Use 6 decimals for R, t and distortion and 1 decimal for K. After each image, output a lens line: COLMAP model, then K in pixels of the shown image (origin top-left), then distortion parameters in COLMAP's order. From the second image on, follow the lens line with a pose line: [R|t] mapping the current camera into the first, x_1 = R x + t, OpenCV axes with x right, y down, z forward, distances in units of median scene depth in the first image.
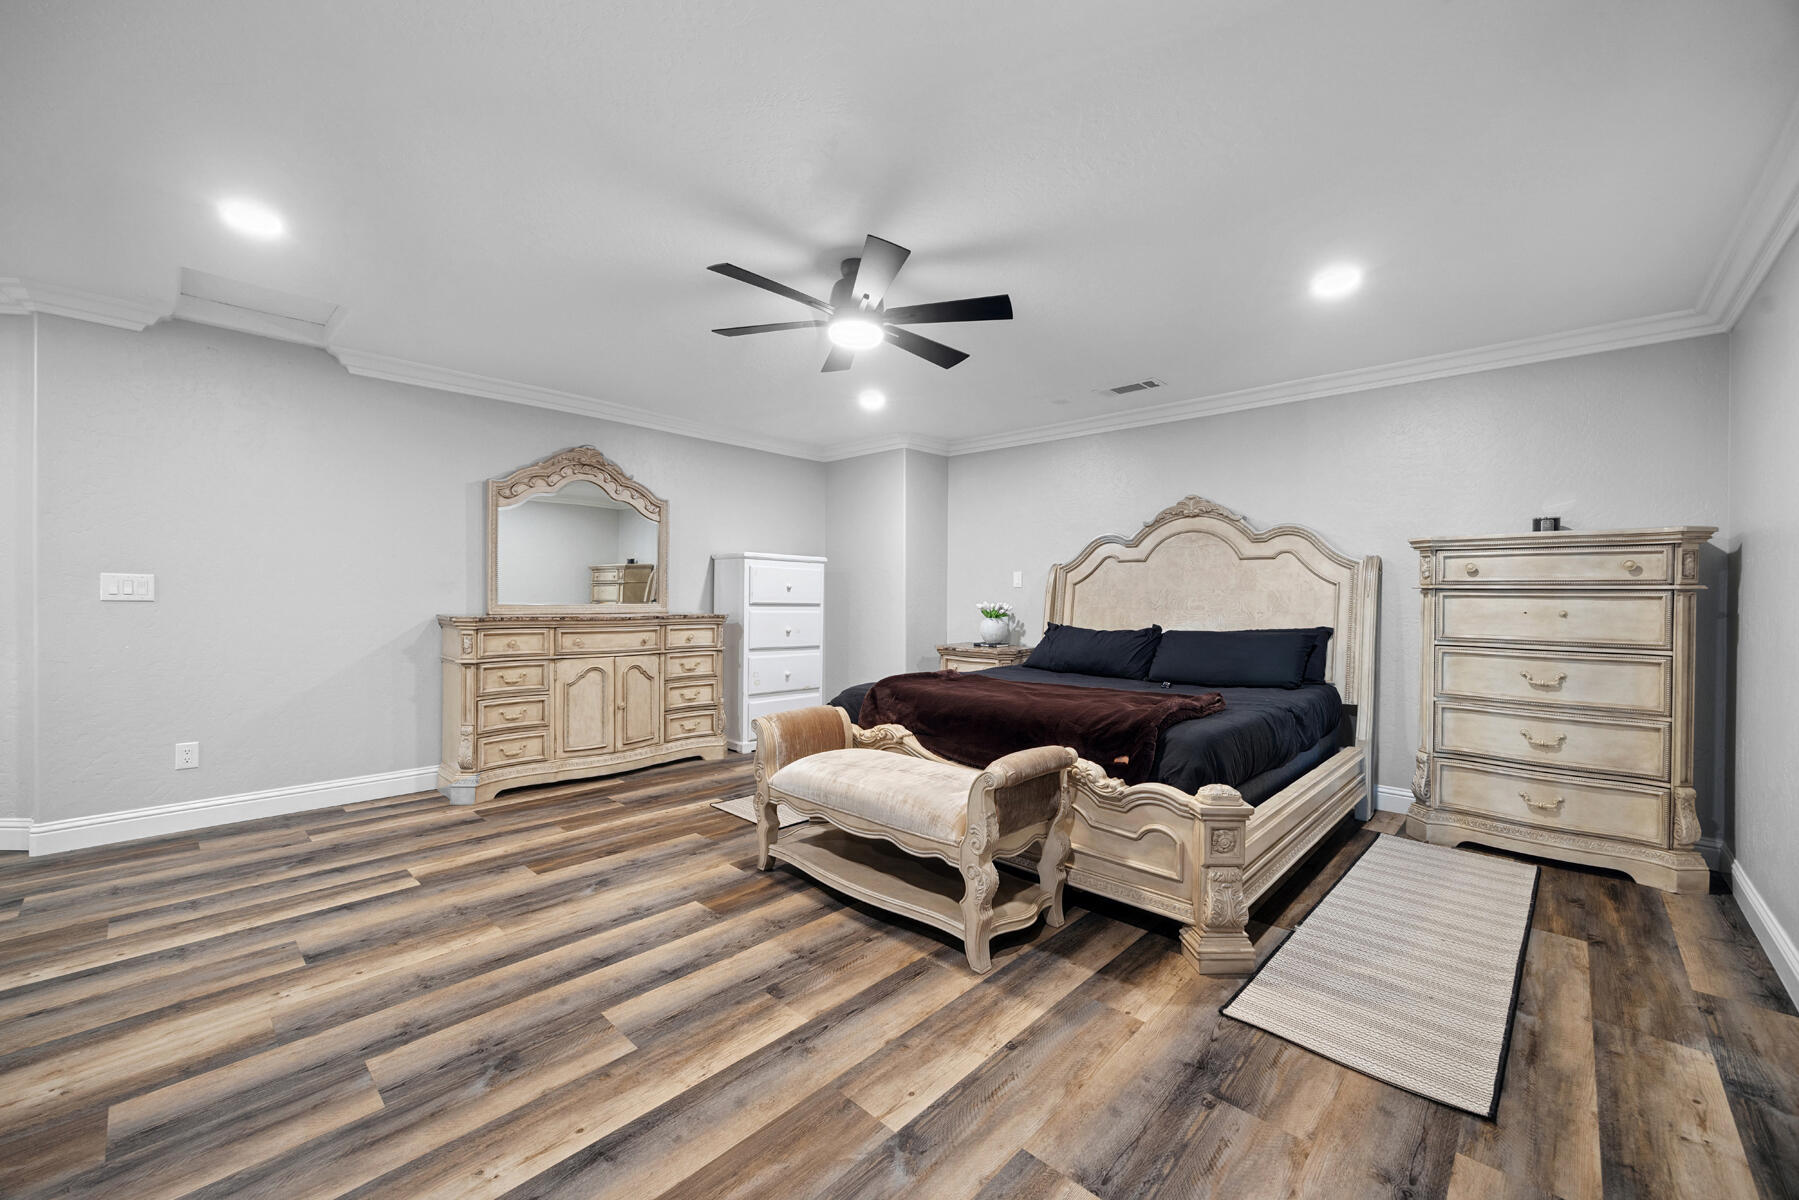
lens RADIAL K [[703.8, 0, 920.1], [0, 703.8, 599.2], [0, 0, 1]] dist [0.001406, 0.000319]
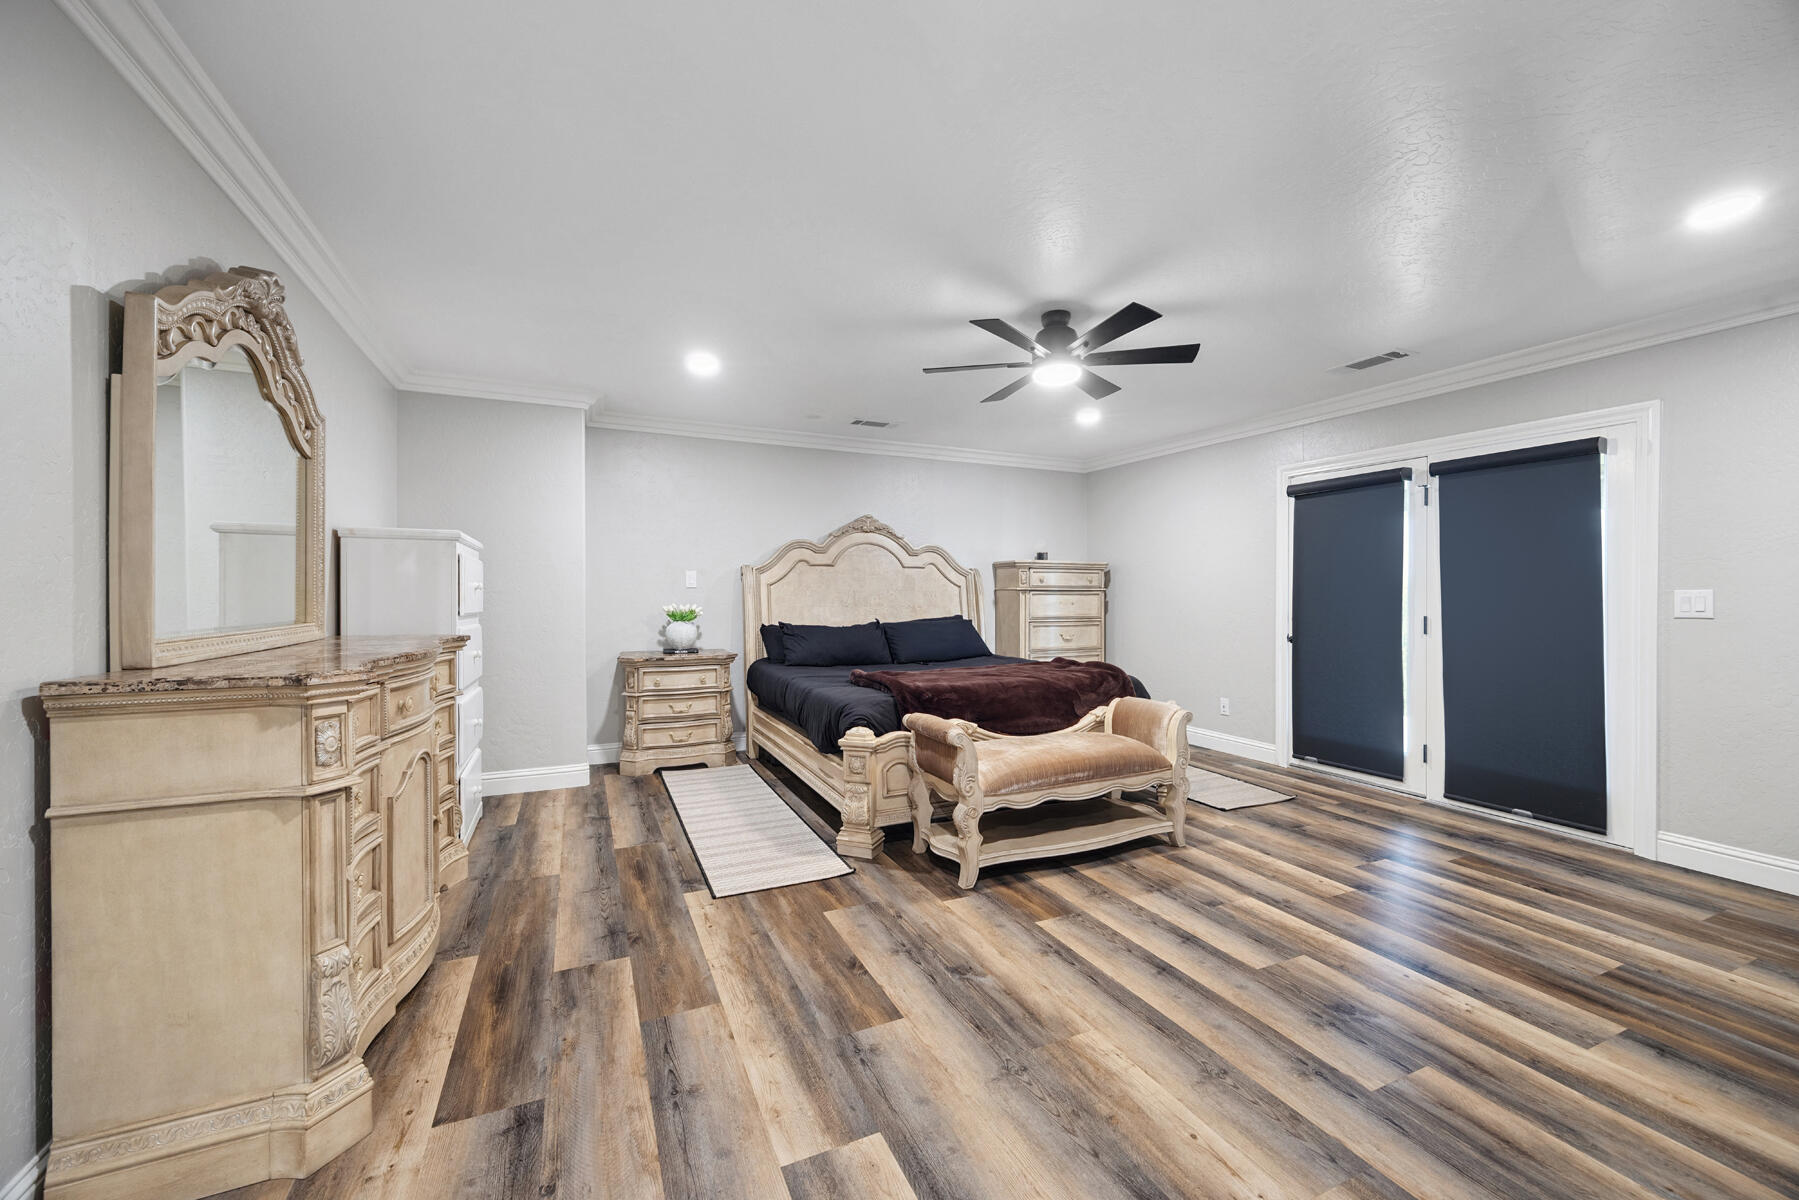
lens RADIAL K [[695.8, 0, 898.1], [0, 695.8, 587.6], [0, 0, 1]] dist [0.003428, 0.000075]
pose [[0.387458, 0.000084, 0.921887, -1.220301], [0.010265, 0.999938, -0.004405, -0.020774], [-0.921830, 0.011170, 0.387433, 0.777353]]
